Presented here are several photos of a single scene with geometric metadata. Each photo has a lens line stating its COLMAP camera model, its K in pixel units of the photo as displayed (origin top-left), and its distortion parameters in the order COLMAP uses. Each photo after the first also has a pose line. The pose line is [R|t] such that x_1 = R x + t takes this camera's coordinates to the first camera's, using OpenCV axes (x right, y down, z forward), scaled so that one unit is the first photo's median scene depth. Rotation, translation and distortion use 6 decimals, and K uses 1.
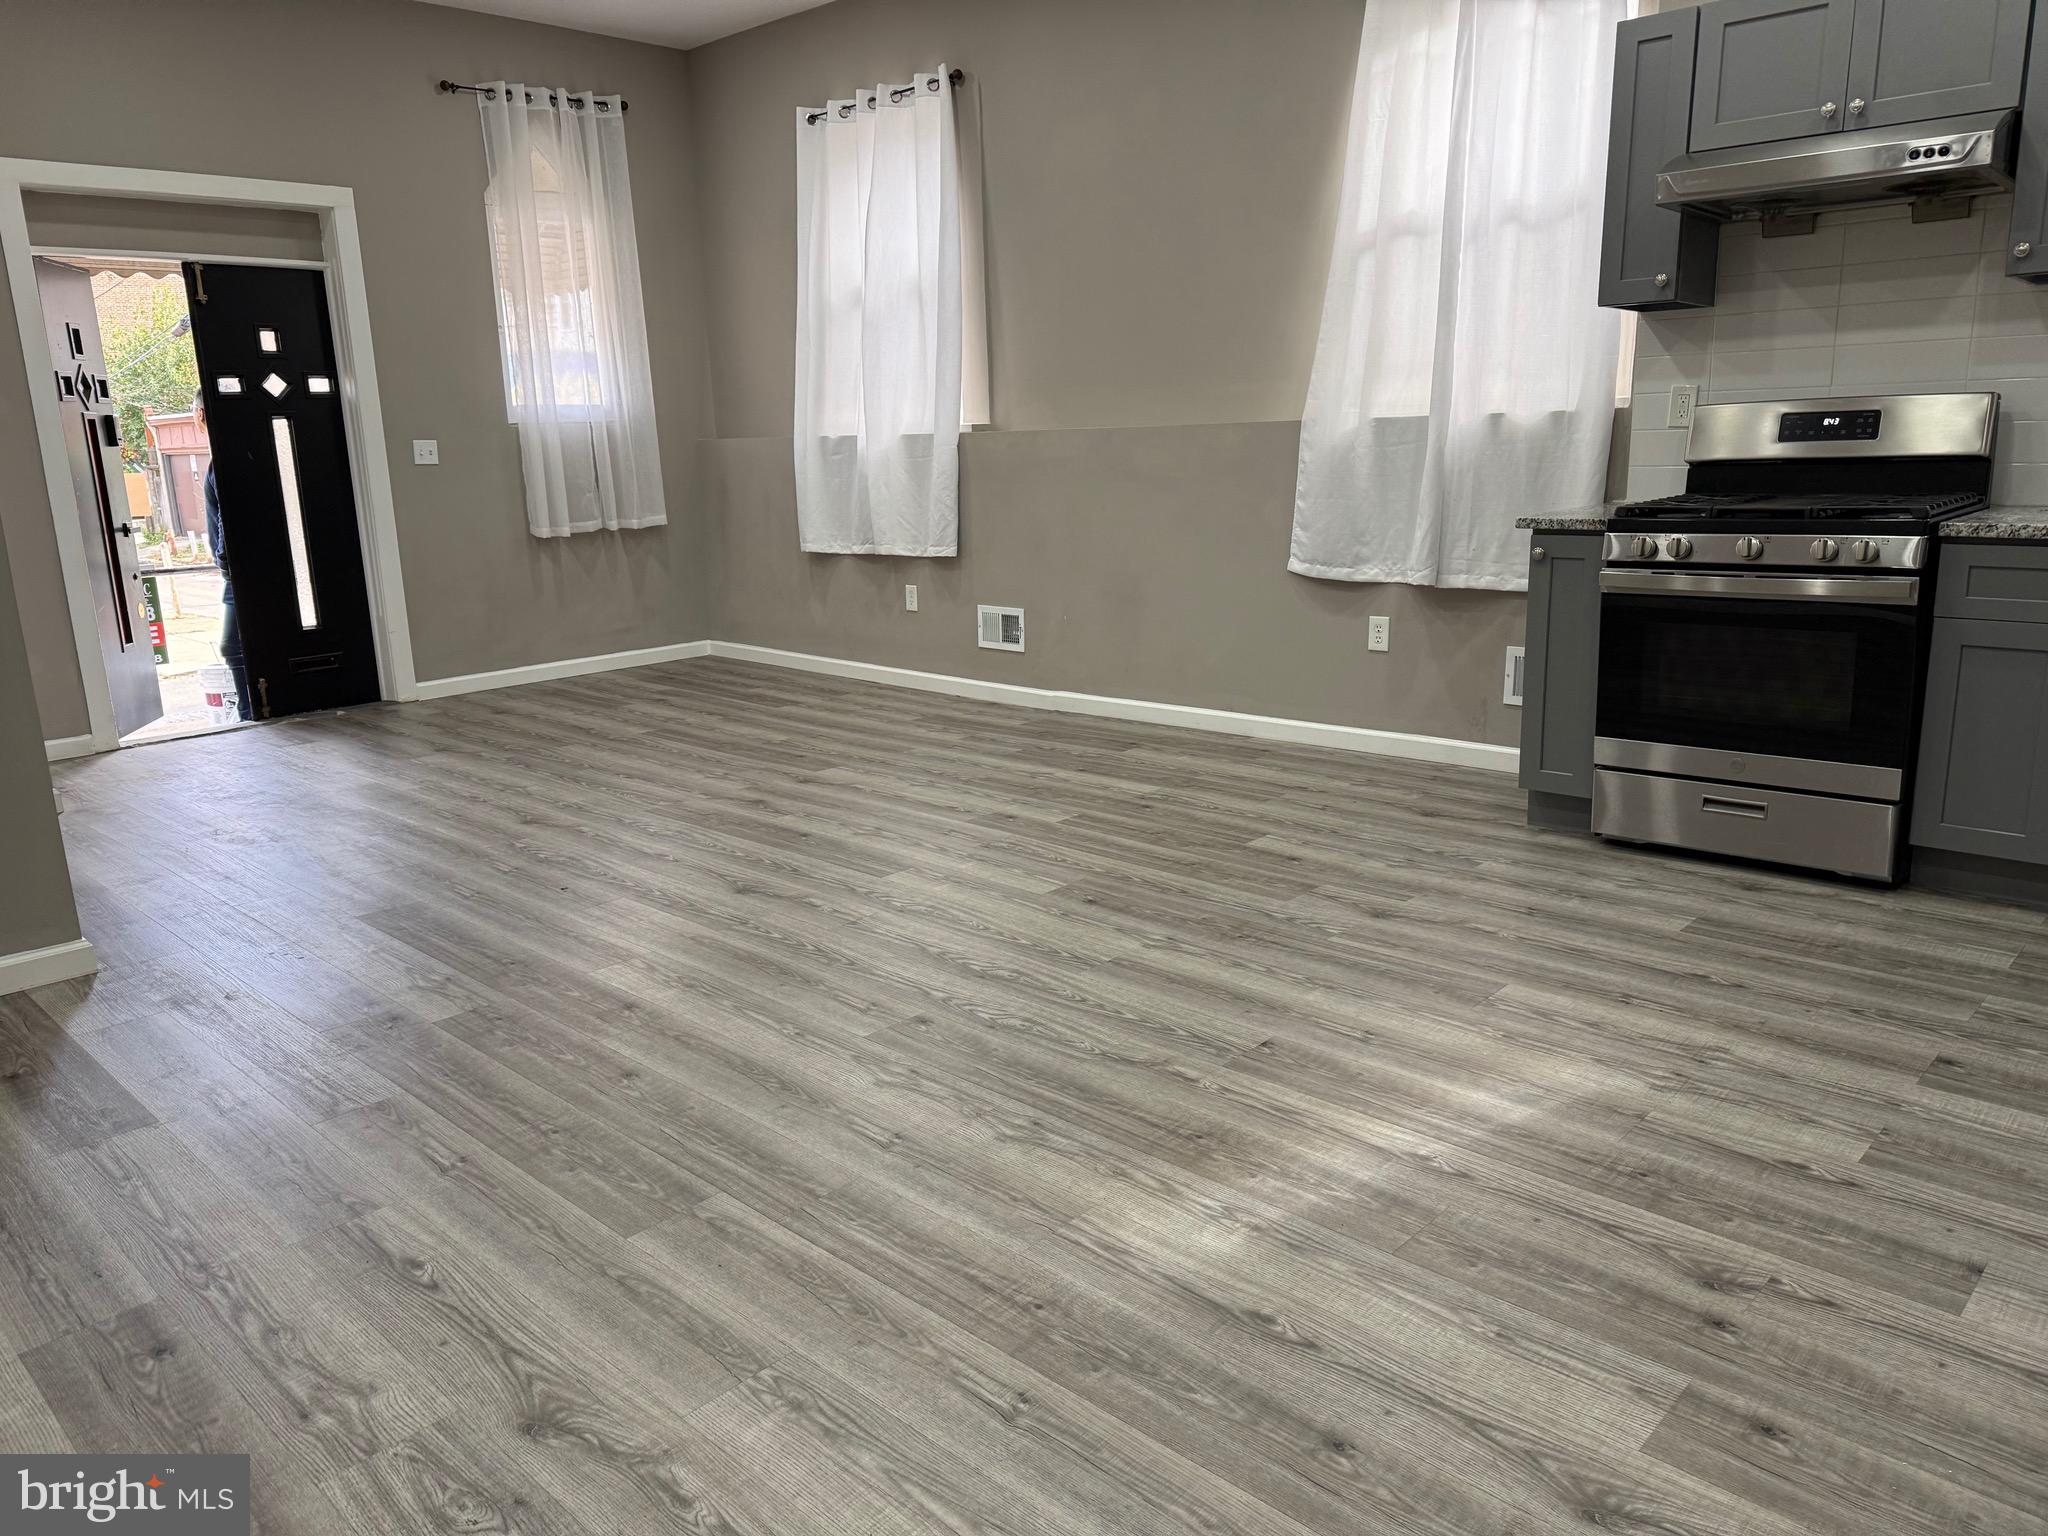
lens RADIAL K [[1426.5, 0, 1036.4], [0, 1426.5, 775.6], [0, 0, 1]] dist [0.053845, -0.055446]
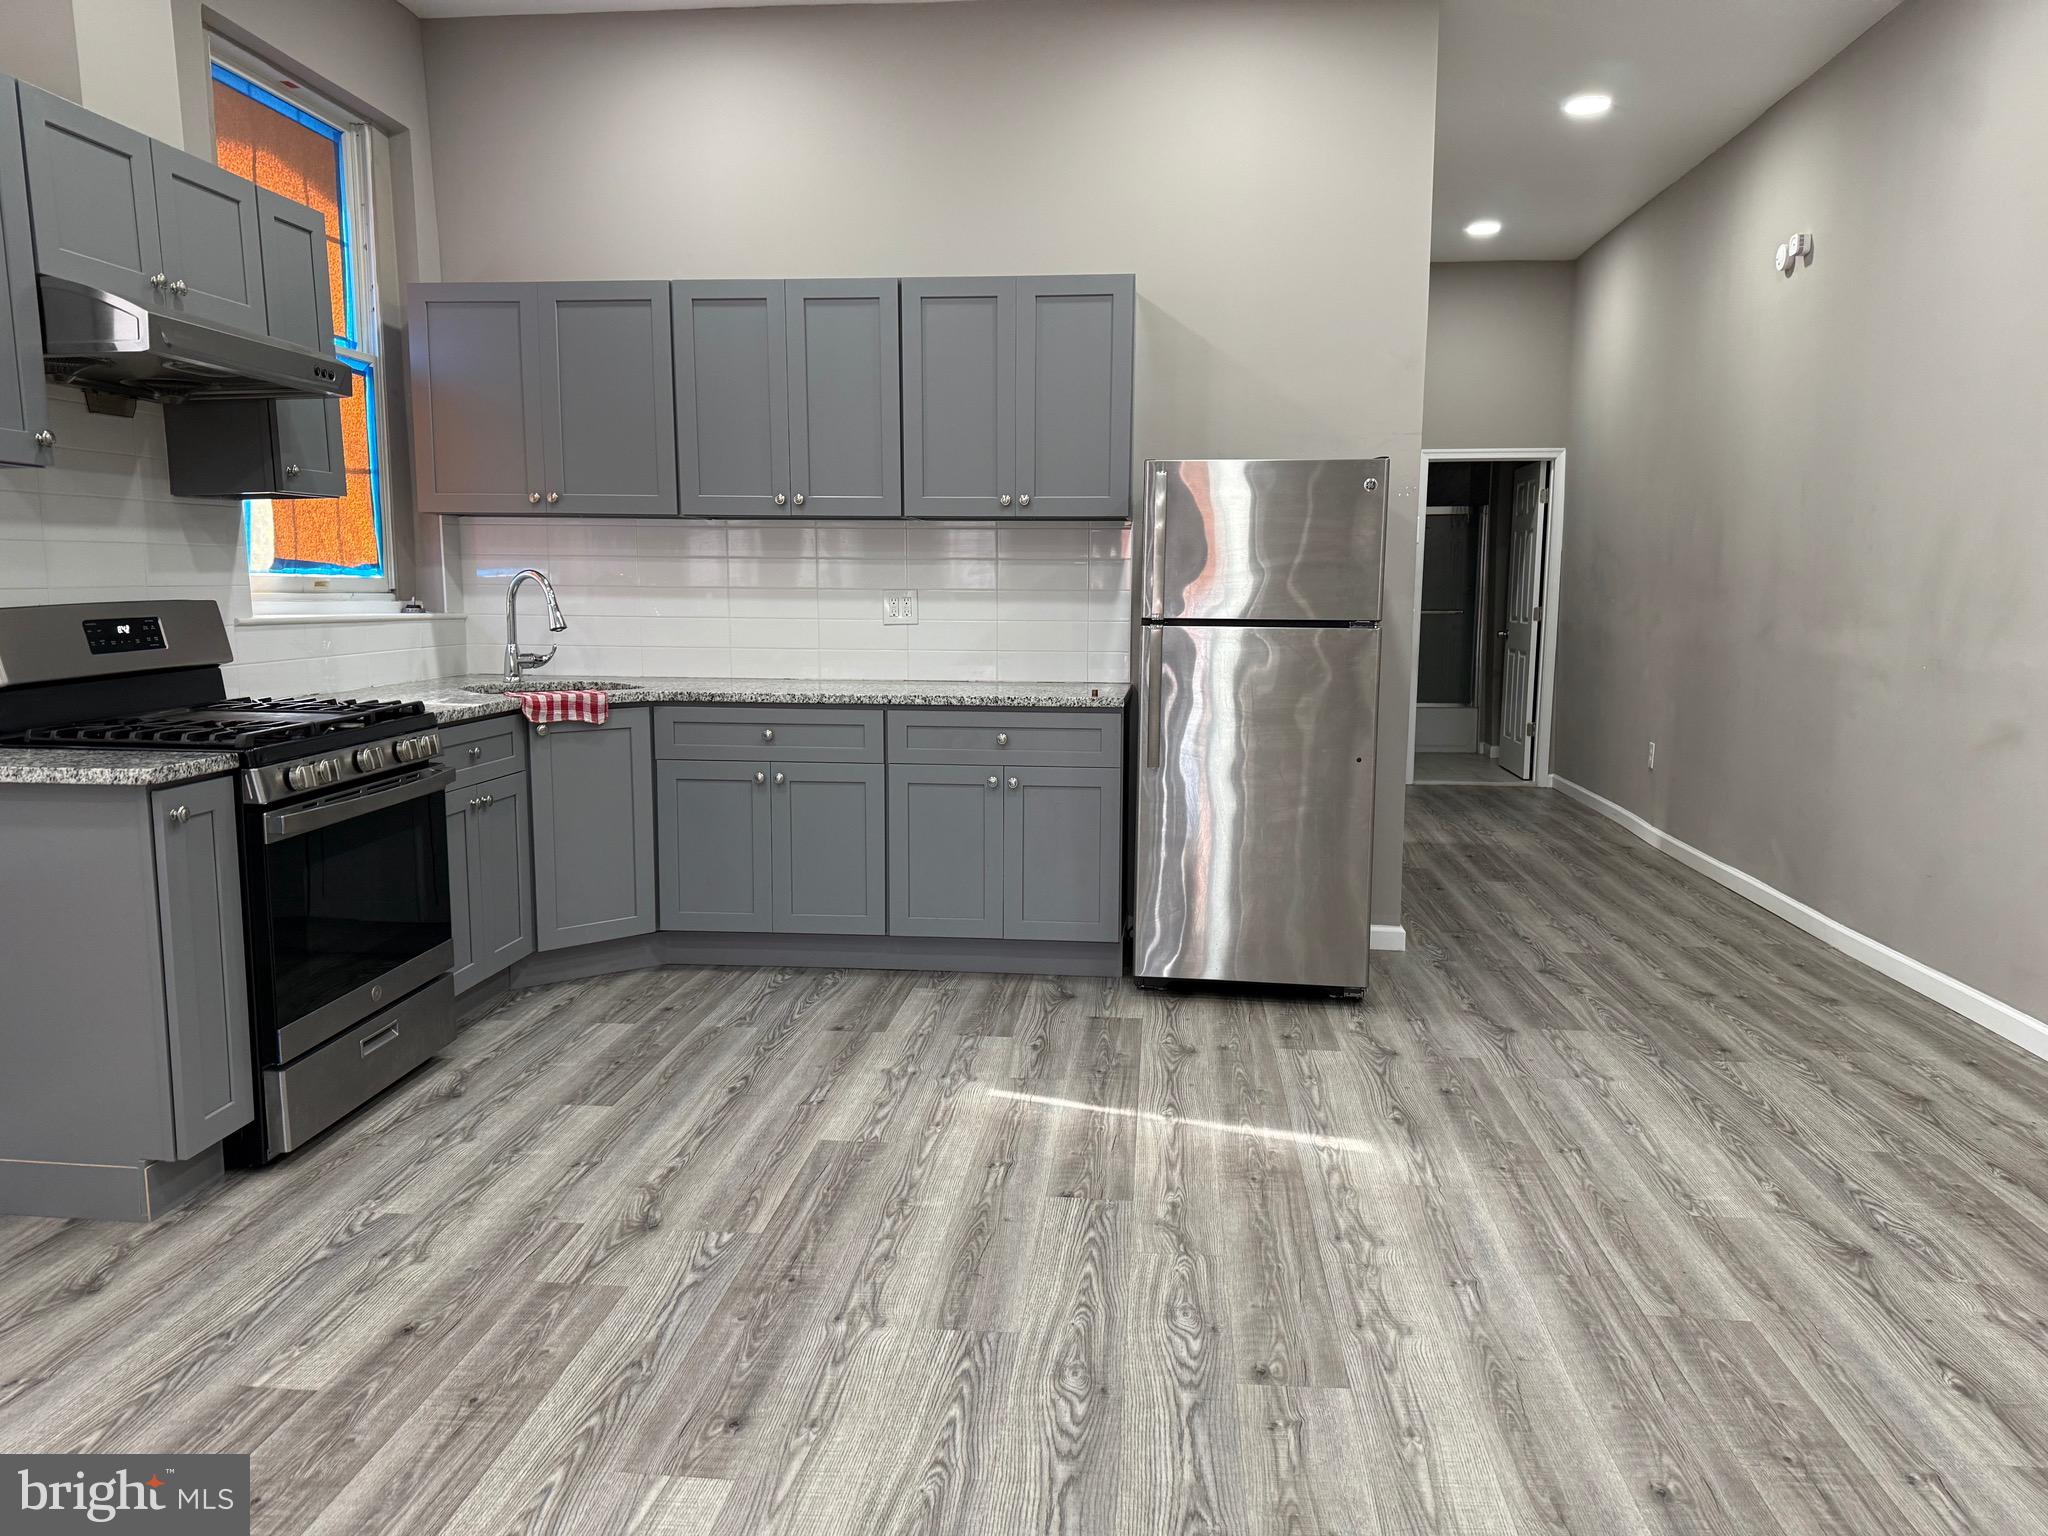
lens RADIAL K [[1426.5, 0, 1025.4], [0, 1426.5, 759.8], [0, 0, 1]] dist [0.053845, -0.055446]
pose [[-0.607262, -0.073430, 0.791101, -0.755745], [0.201527, 0.948919, 0.242774, -0.453852], [-0.768518, 0.306856, -0.561444, 1.827579]]
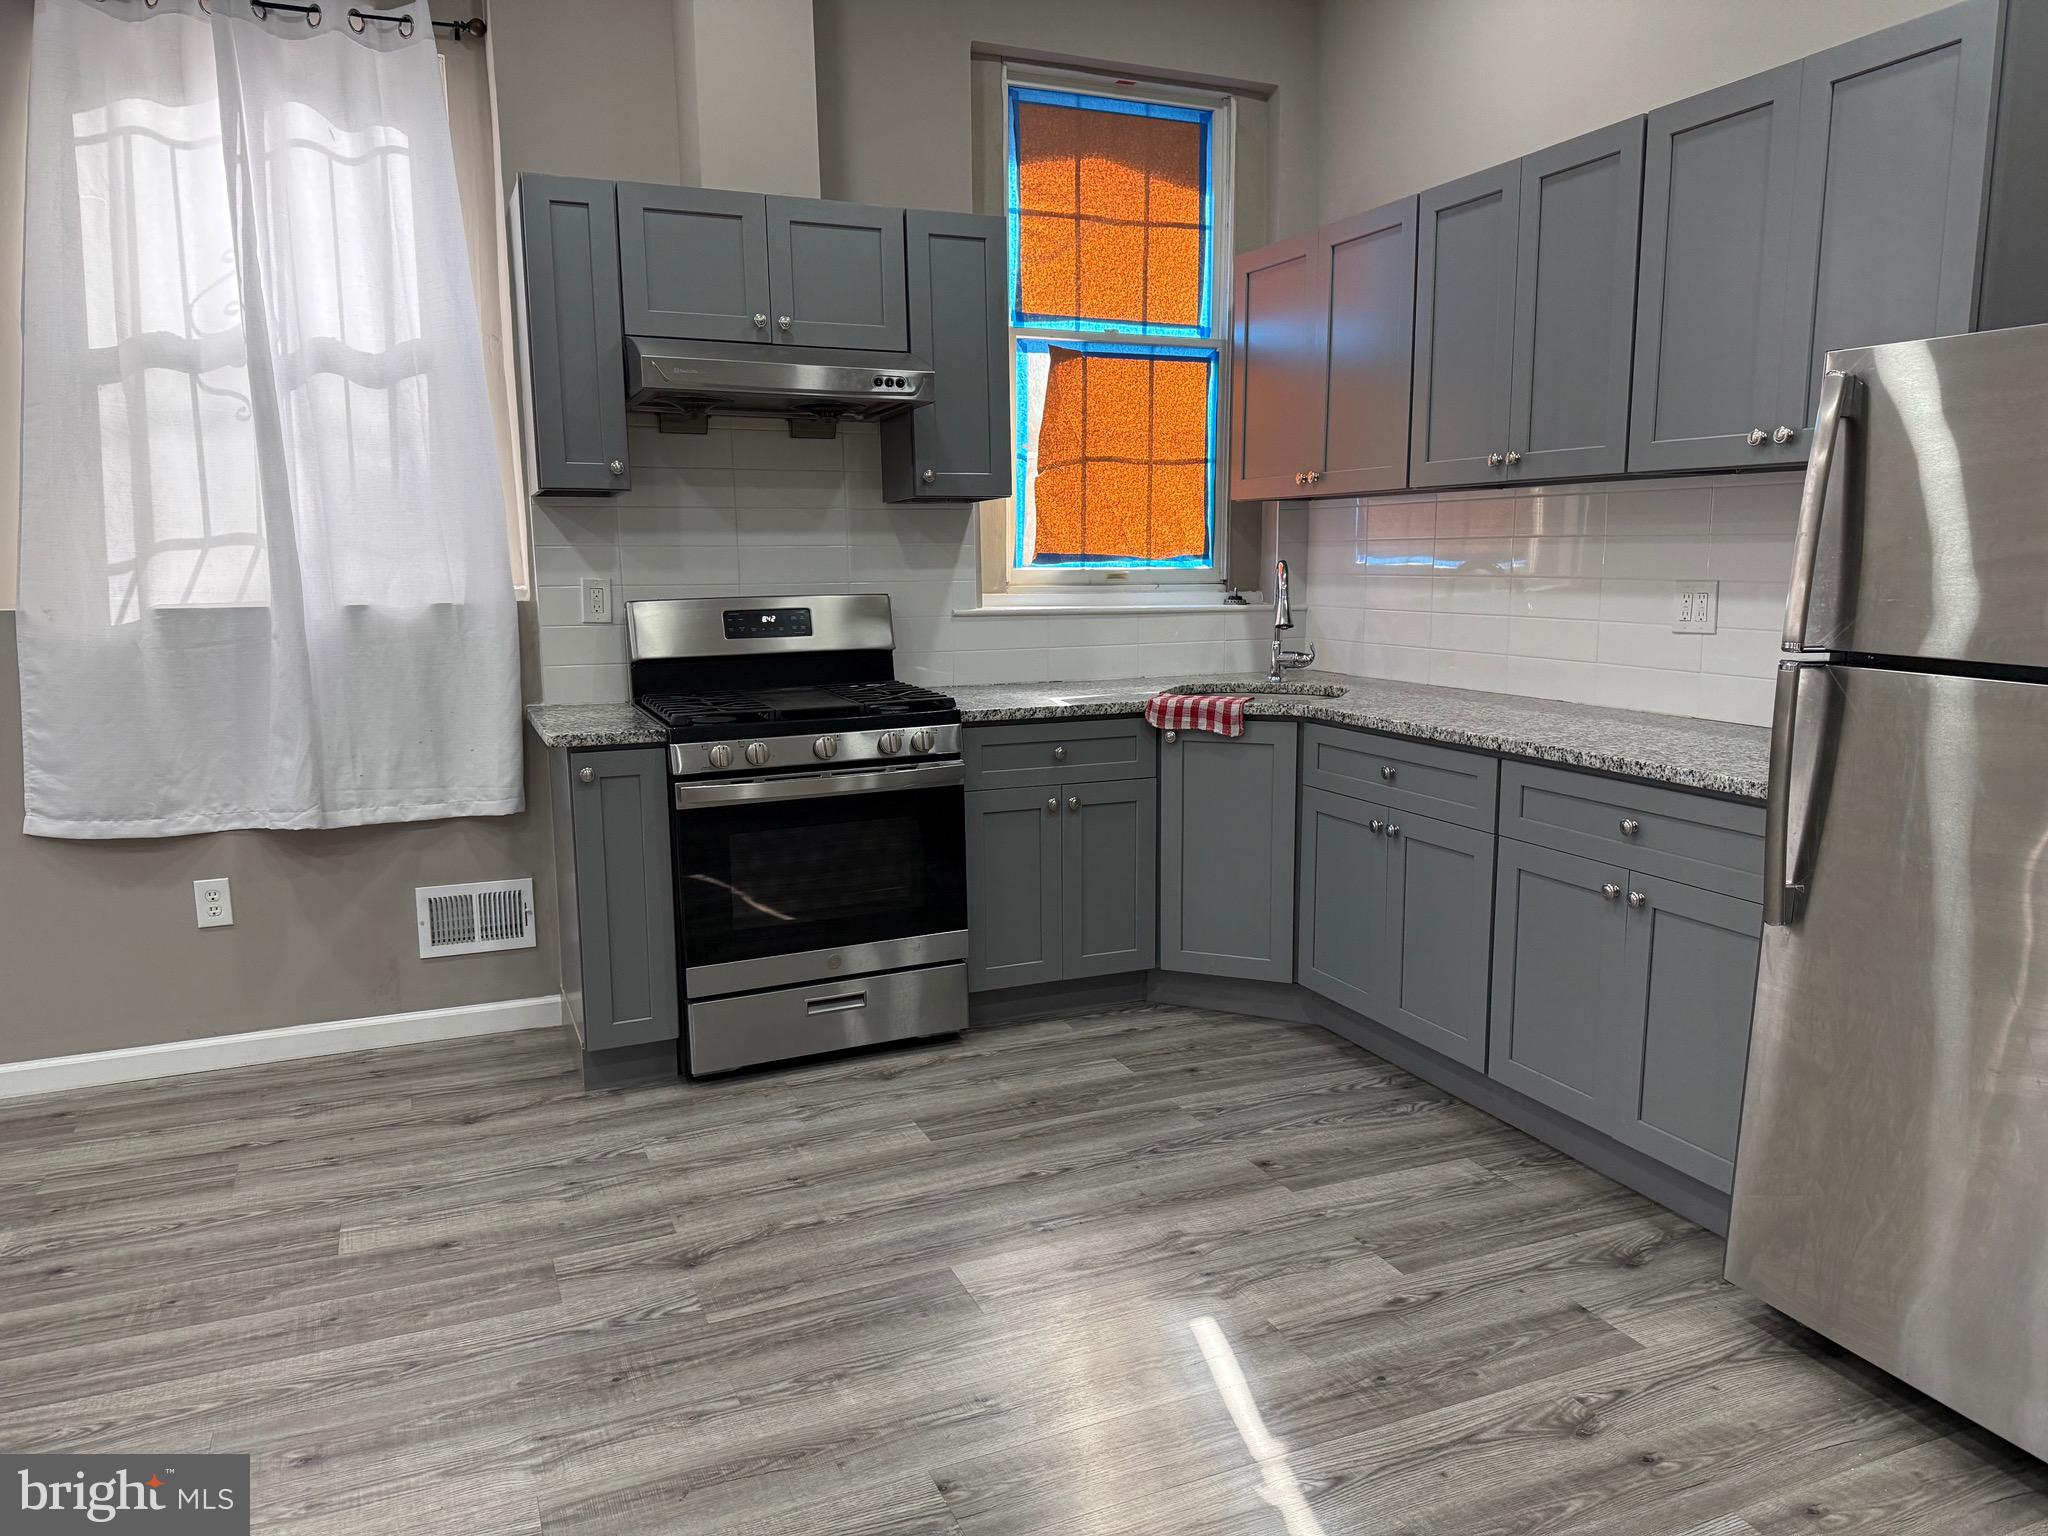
lens RADIAL K [[1426.5, 0, 1022.4], [0, 1426.5, 789.2], [0, 0, 1]] dist [0.053845, -0.055446]
pose [[0.400687, -0.127083, 0.907359, -0.532561], [0.212531, 0.976213, 0.042874, -0.217840], [-0.891224, 0.175663, 0.418165, 0.720926]]
